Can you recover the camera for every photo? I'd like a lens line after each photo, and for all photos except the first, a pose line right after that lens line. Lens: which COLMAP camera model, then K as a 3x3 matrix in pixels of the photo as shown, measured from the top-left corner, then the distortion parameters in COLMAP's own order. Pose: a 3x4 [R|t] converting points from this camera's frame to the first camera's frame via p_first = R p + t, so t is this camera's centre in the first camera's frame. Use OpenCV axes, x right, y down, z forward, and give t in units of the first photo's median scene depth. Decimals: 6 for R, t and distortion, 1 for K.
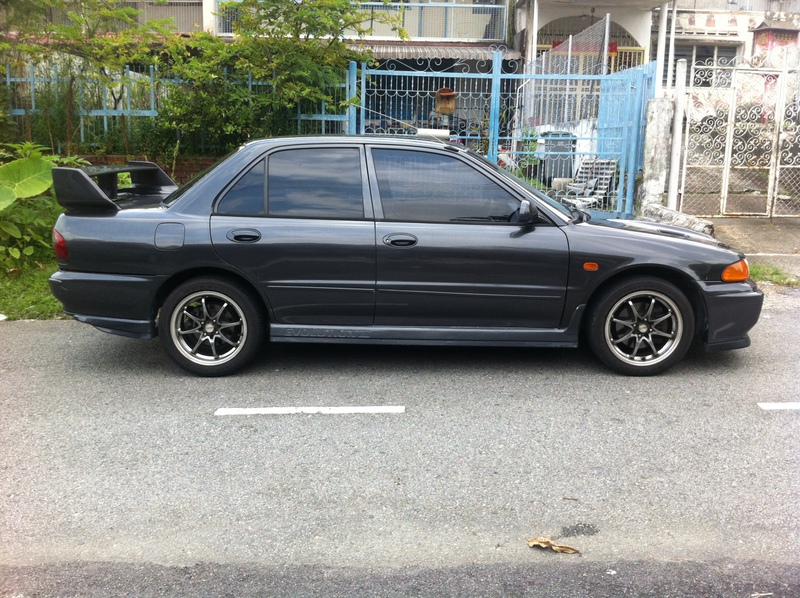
lens RADIAL K [[720.9, 0, 399.7], [0, 720.9, 301.2], [0, 0, 1]] dist [0.013619, -0.117562]
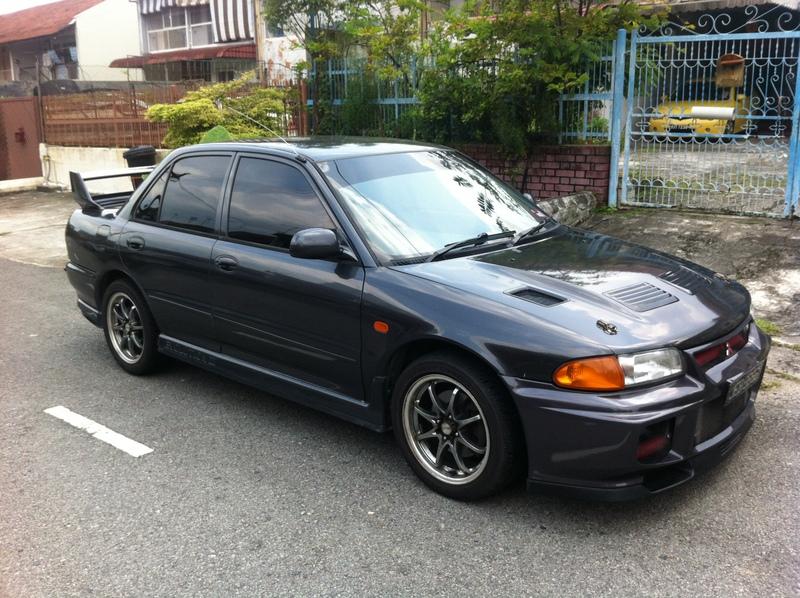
lens RADIAL K [[720.9, 0, 399.7], [0, 720.9, 301.2], [0, 0, 1]] dist [0.013619, -0.117562]
pose [[0.771976, 0.132304, -0.621730, 0.703454], [-0.108712, 0.991169, 0.075937, -0.126764], [0.626286, 0.008968, 0.779542, 0.439615]]
